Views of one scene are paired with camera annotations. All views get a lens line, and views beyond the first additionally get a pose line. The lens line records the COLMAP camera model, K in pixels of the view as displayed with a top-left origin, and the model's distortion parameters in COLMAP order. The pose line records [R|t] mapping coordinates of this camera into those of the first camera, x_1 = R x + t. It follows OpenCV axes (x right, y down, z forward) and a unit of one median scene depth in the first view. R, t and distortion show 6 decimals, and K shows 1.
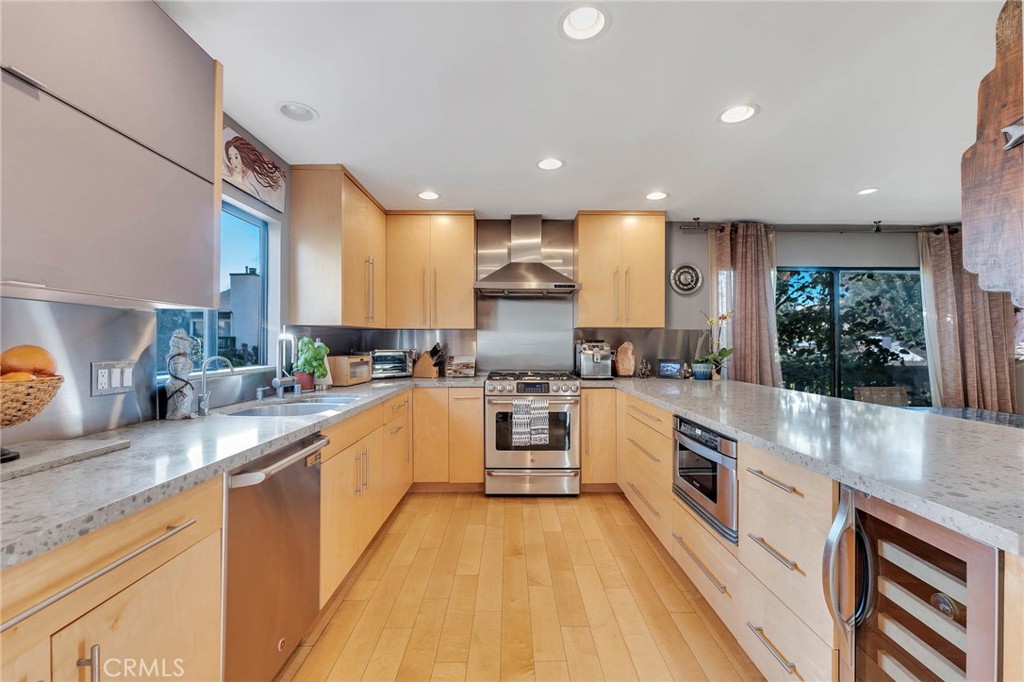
lens RADIAL K [[418.1, 0, 511.9], [0, 418.1, 342.6], [0, 0, 1]] dist [0.001385, 0.000583]
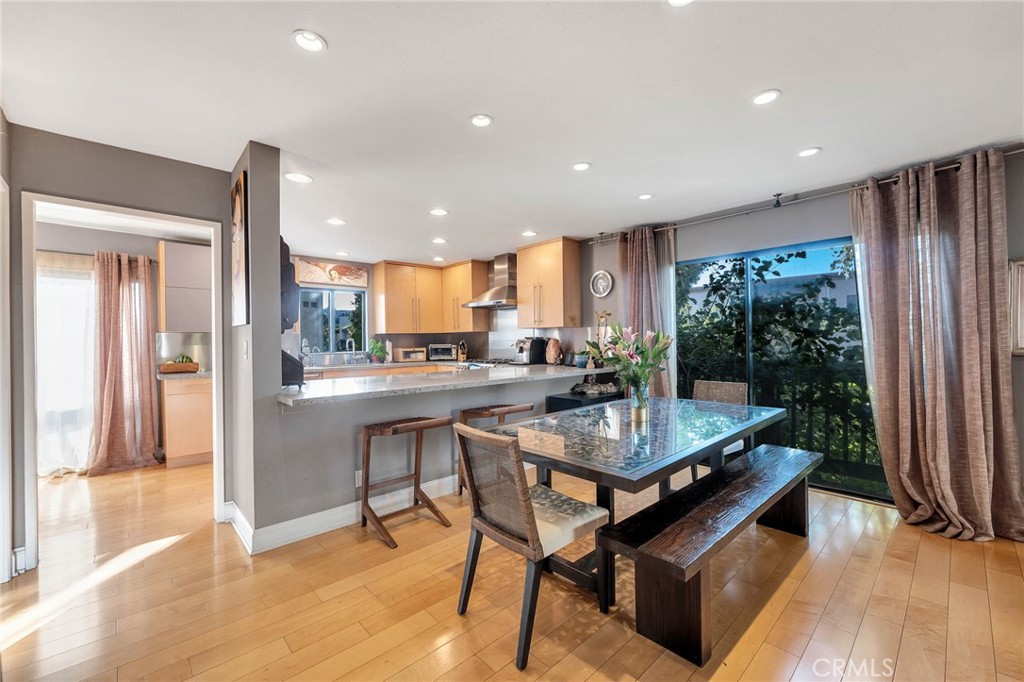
lens RADIAL K [[418.1, 0, 516.7], [0, 418.1, 342.6], [0, 0, 1]] dist [0.001385, 0.000583]
pose [[0.683229, -0.007010, -0.730171, 1.133395], [0.019362, 0.999776, 0.008519, -0.000785], [0.729948, -0.019958, 0.683211, 0.007341]]
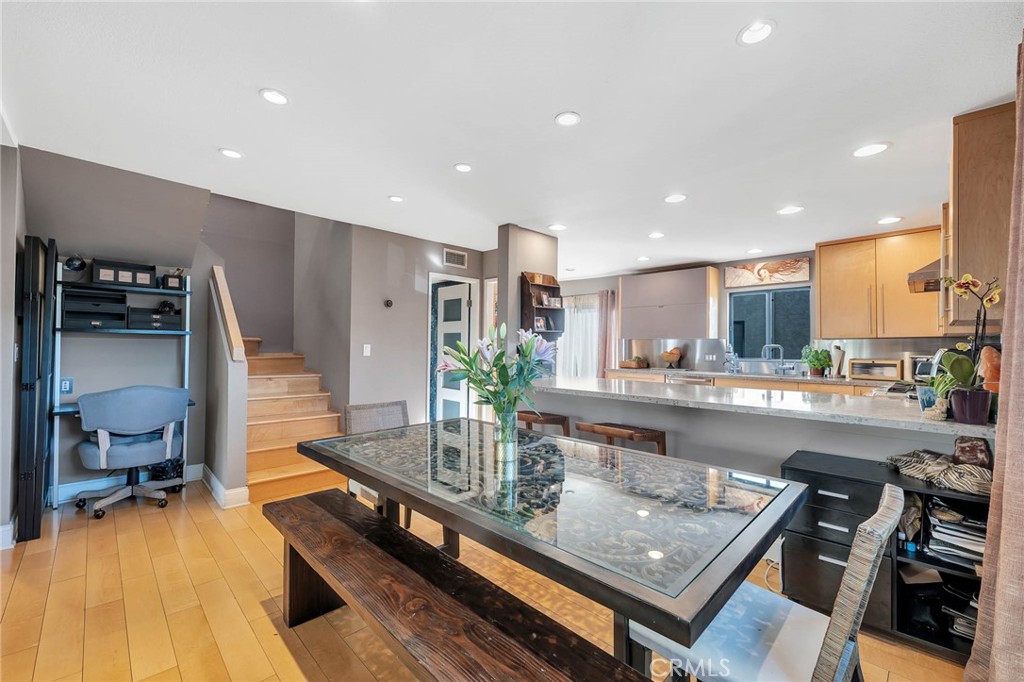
lens RADIAL K [[418.1, 0, 513.7], [0, 418.1, 343.0], [0, 0, 1]] dist [0.001385, 0.000583]
pose [[-0.688398, -0.013069, -0.725215, 1.131347], [-0.001499, 0.999861, -0.016596, 0.002875], [0.725331, -0.010338, -0.688322, 0.873472]]
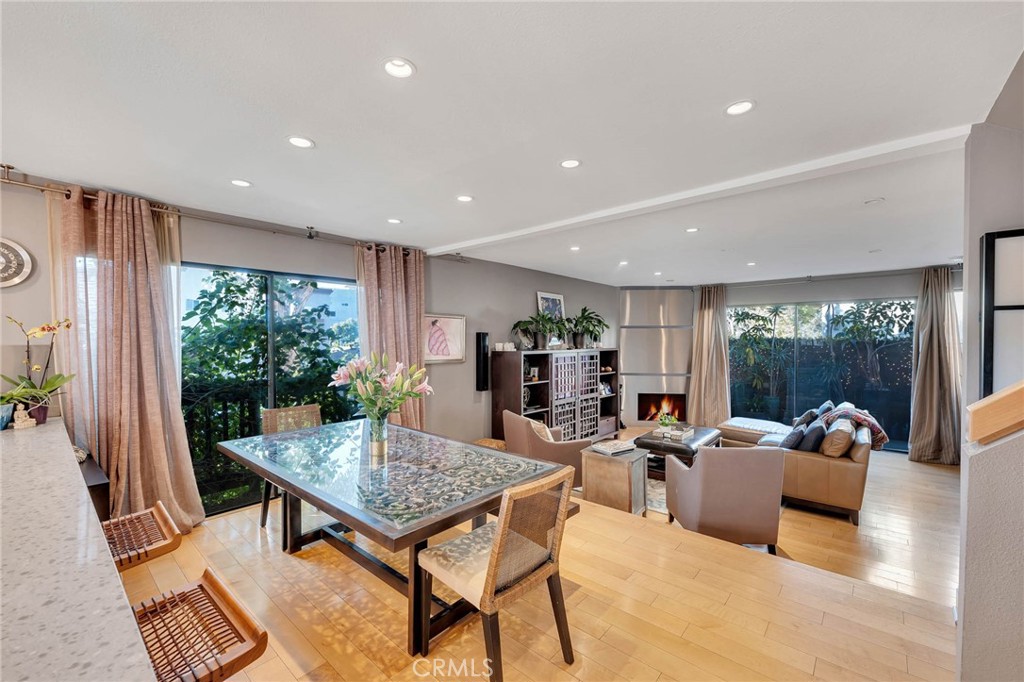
lens RADIAL K [[418.1, 0, 513.7], [0, 418.1, 342.9], [0, 0, 1]] dist [0.001385, 0.000583]
pose [[0.665159, -0.016393, 0.746521, 0.468990], [0.000846, 0.999775, 0.021201, -0.047626], [-0.746701, -0.013471, 0.665023, 0.025366]]
